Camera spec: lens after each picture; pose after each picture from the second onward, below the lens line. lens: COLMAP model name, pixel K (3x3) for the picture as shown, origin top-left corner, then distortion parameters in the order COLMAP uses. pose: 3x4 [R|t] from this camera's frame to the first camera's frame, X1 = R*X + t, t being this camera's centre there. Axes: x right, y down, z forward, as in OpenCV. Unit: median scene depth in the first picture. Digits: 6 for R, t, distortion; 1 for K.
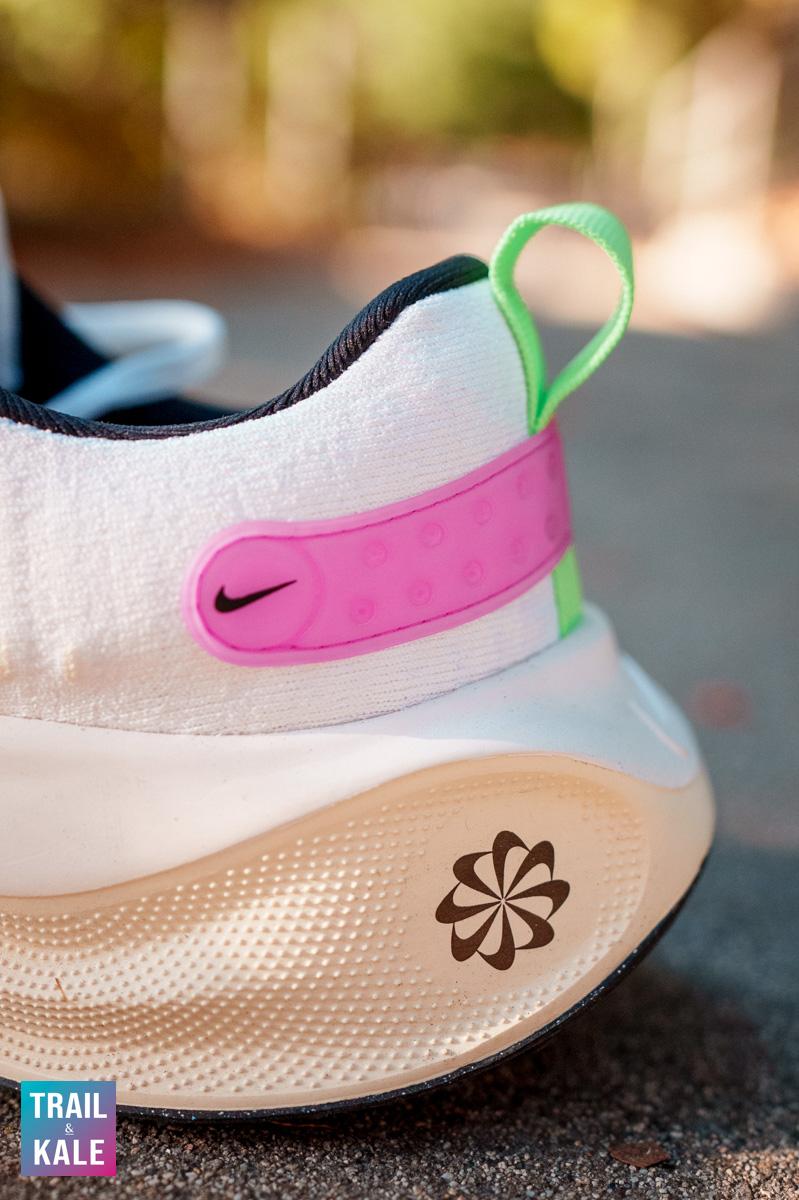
lens RADIAL K [[1223.1, 0, 400.2], [0, 1223.1, 599.1], [0, 0, 1]] dist [0.024834, 0.000000]
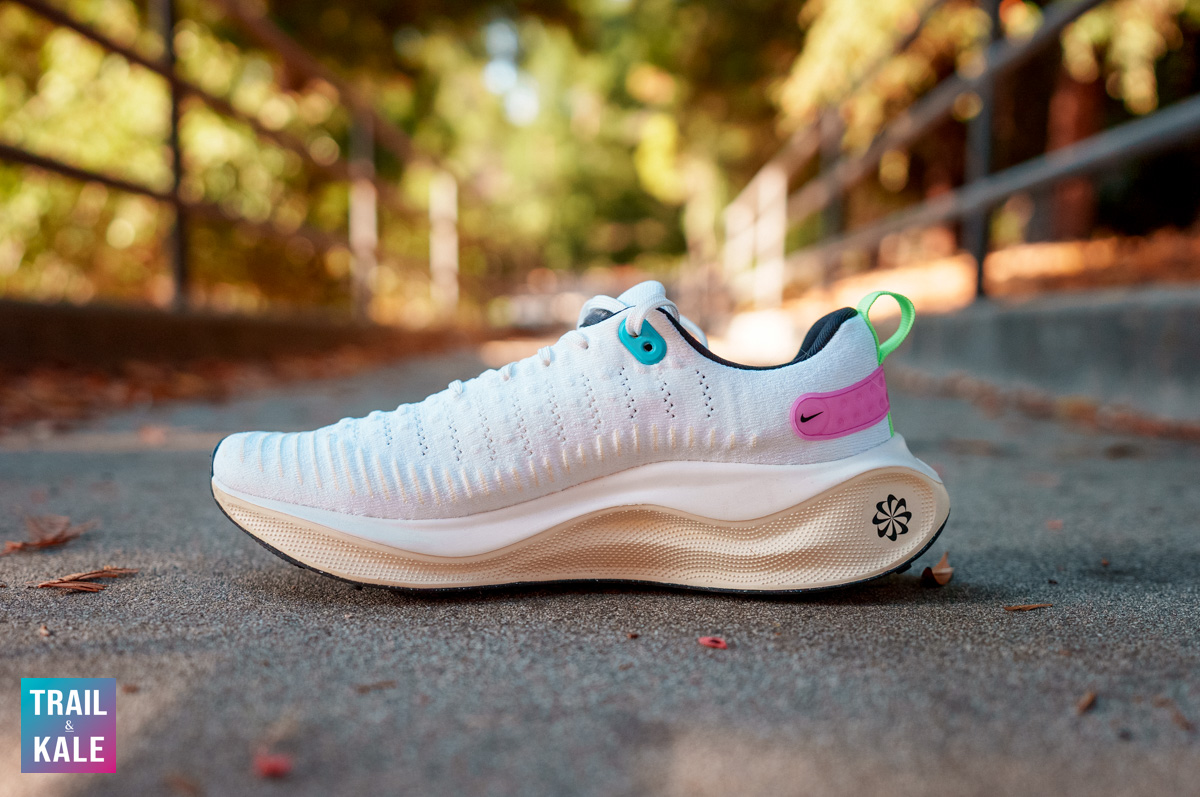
lens RADIAL K [[1223.1, 0, 600.5], [0, 1223.1, 396.8], [0, 0, 1]] dist [0.024834, 0.000000]
pose [[0.993904, -0.042493, 0.101726, -0.923064], [0.054459, 0.991531, -0.117898, 0.271448], [-0.095855, 0.122719, 0.987802, -1.934952]]
